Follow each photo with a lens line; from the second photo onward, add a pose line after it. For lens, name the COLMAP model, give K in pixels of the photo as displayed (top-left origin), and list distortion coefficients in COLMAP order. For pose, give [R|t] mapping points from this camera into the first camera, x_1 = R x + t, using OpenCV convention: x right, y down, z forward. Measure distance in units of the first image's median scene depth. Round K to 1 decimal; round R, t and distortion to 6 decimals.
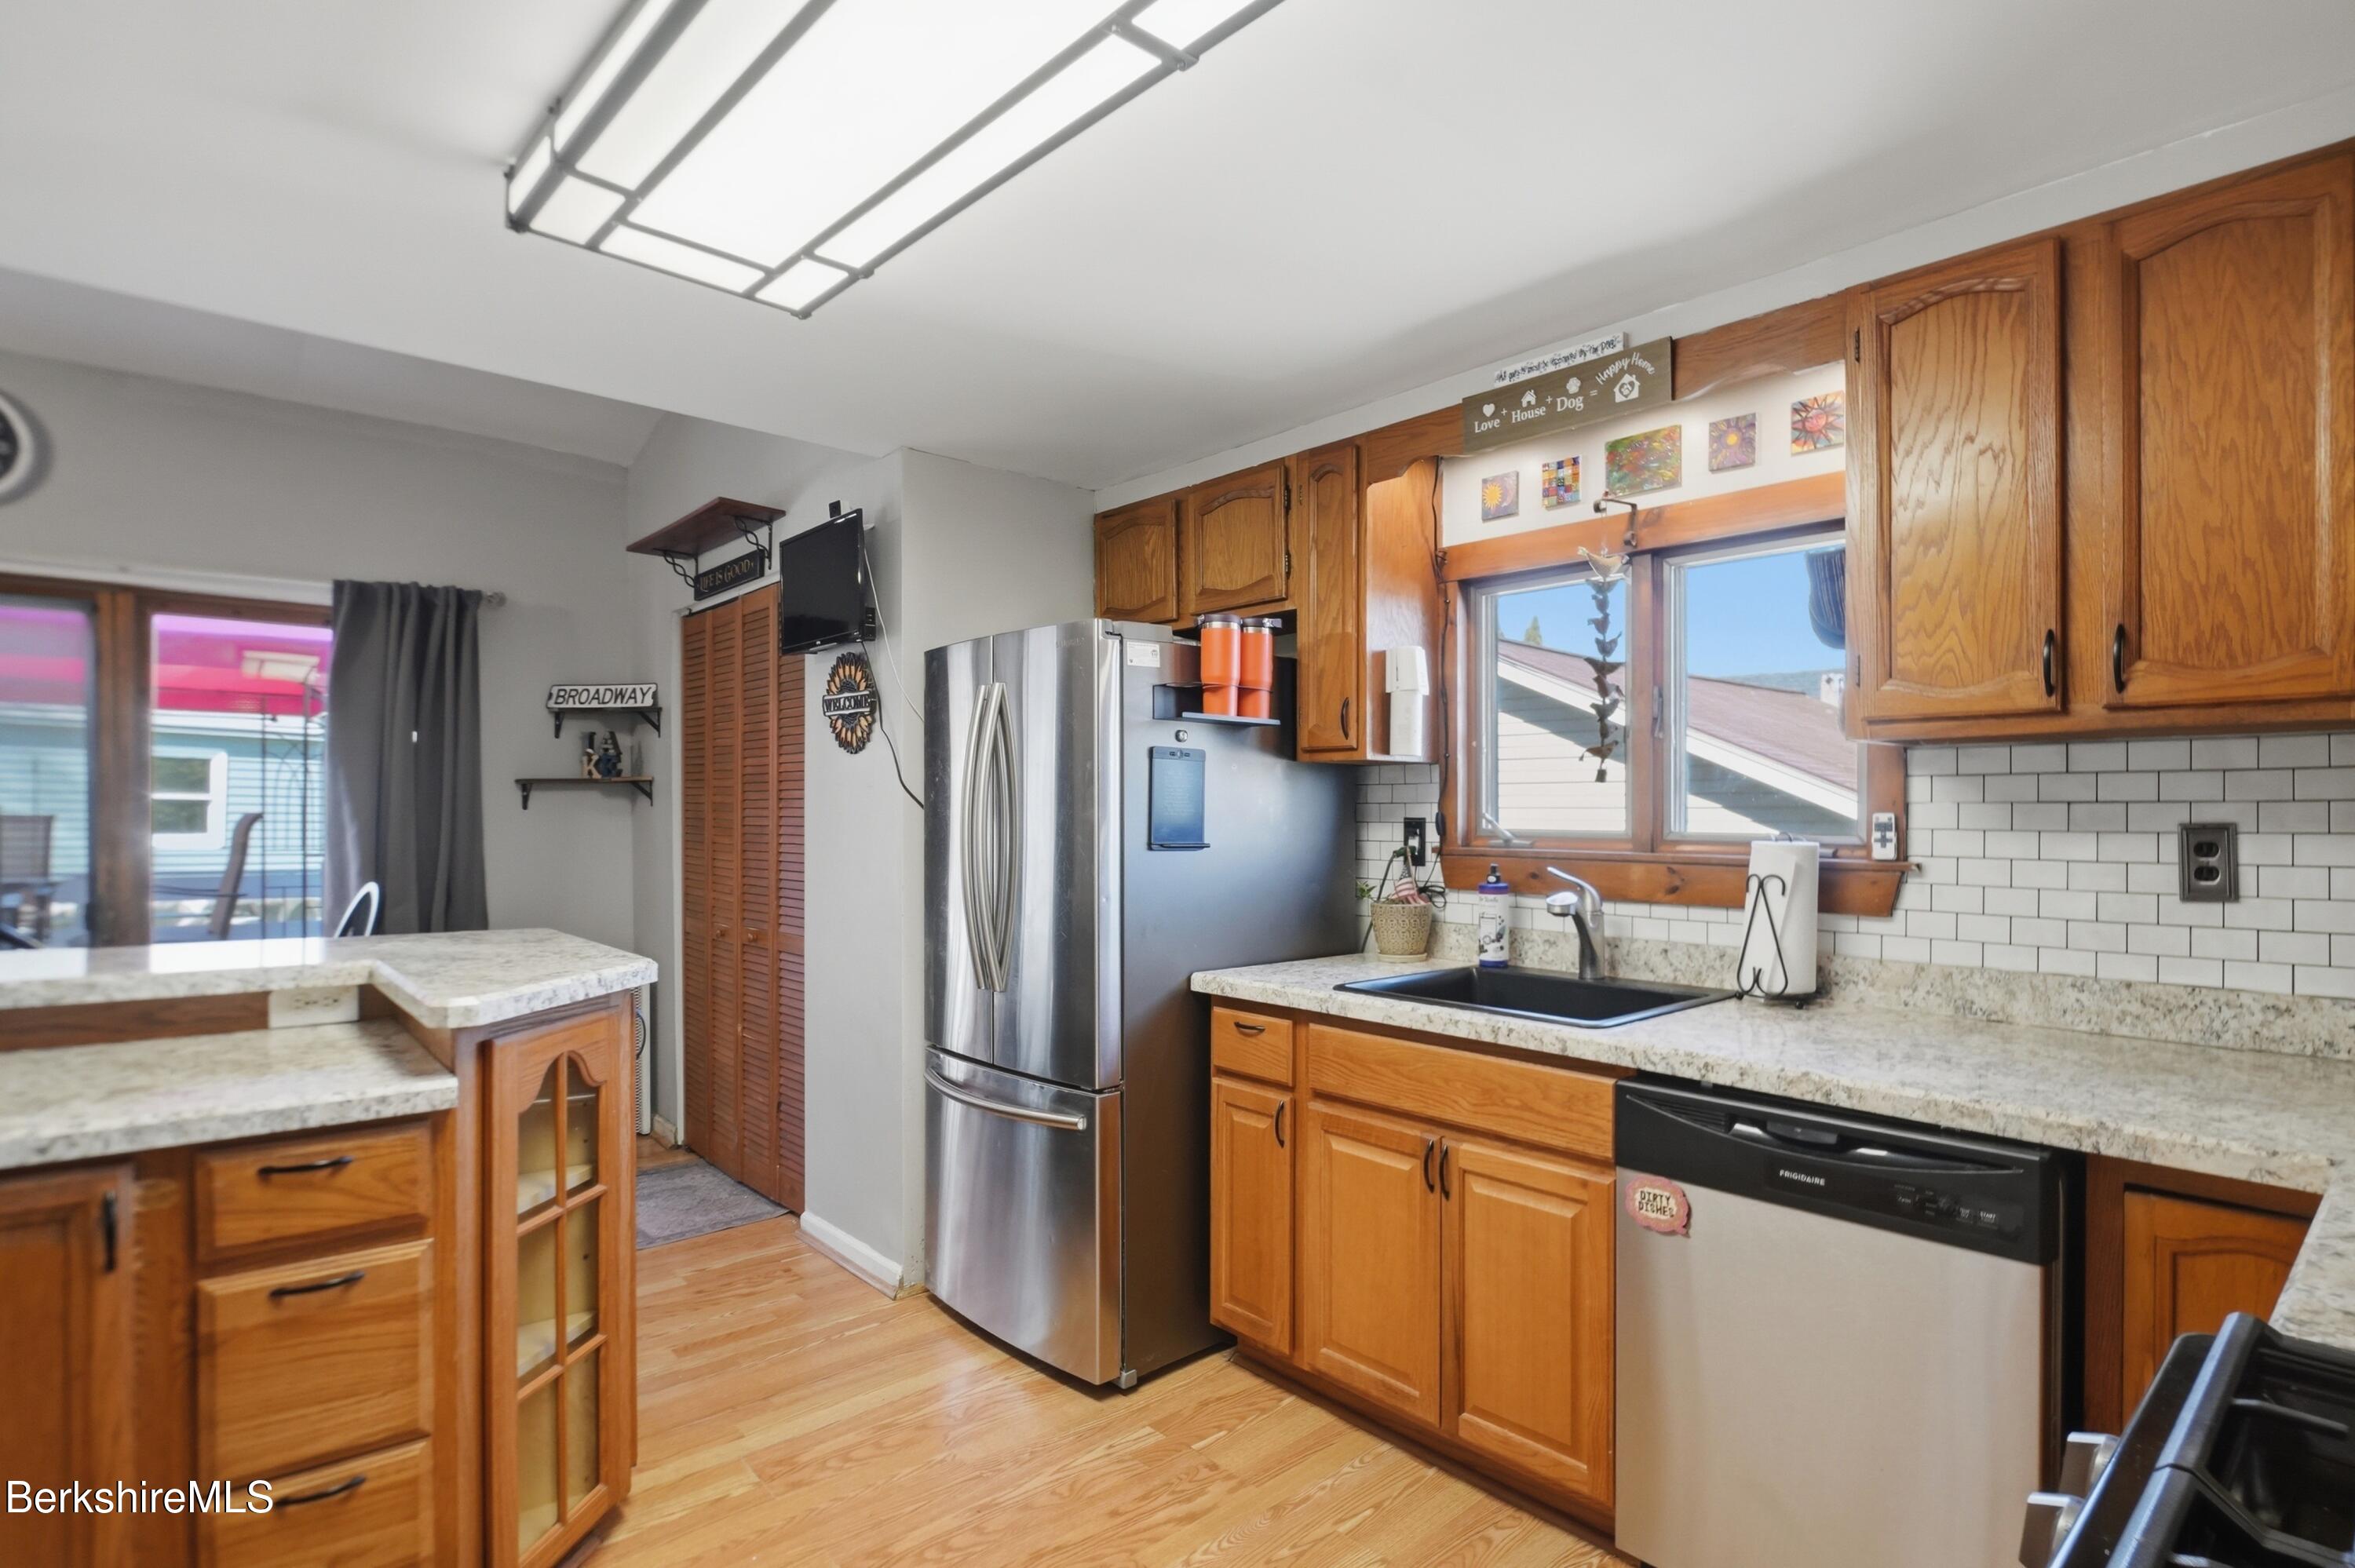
lens RADIAL K [[1171.2, 0, 1251.2], [0, 1171.2, 801.7], [0, 0, 1]] dist [-0.017963, 0.000377]
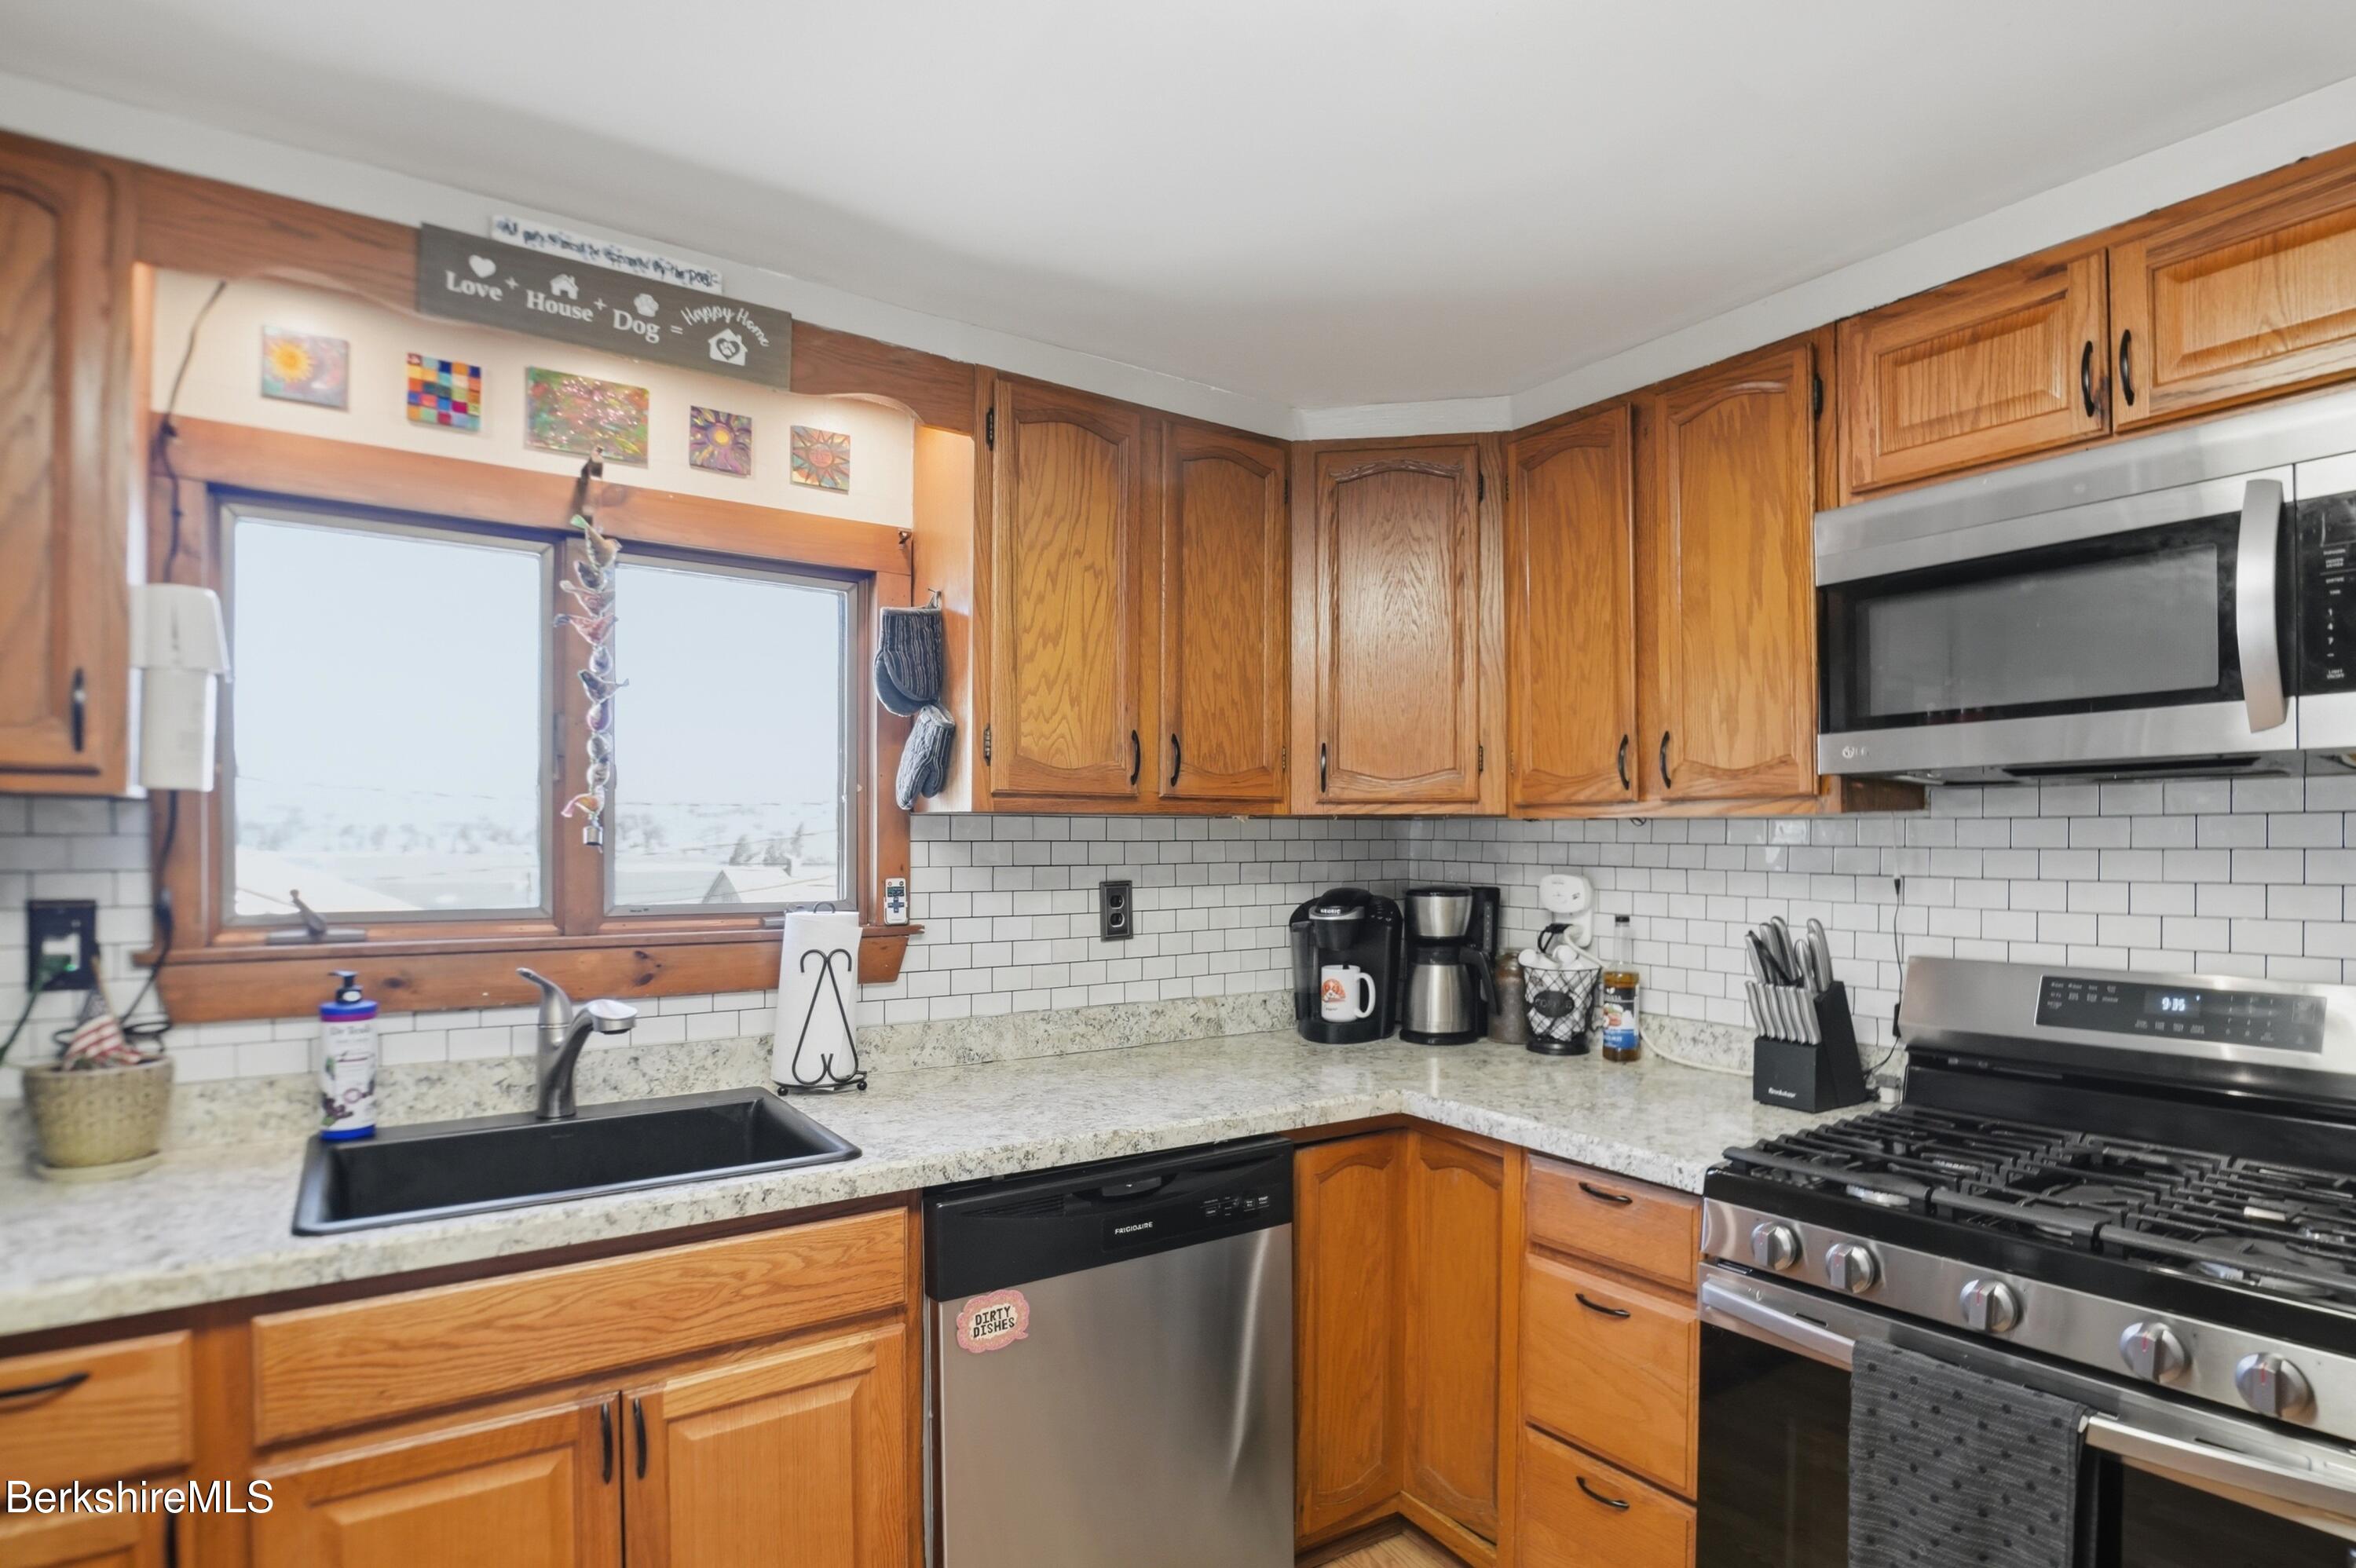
lens RADIAL K [[1244.4, 0, 1285.8], [0, 1244.4, 839.1], [0, 0, 1]] dist [-0.022108, 0.000425]
pose [[0.105489, -0.002582, 0.994417, -0.494334], [-0.011590, 0.999926, 0.003826, -0.032146], [-0.994353, -0.011929, 0.105452, 0.565297]]
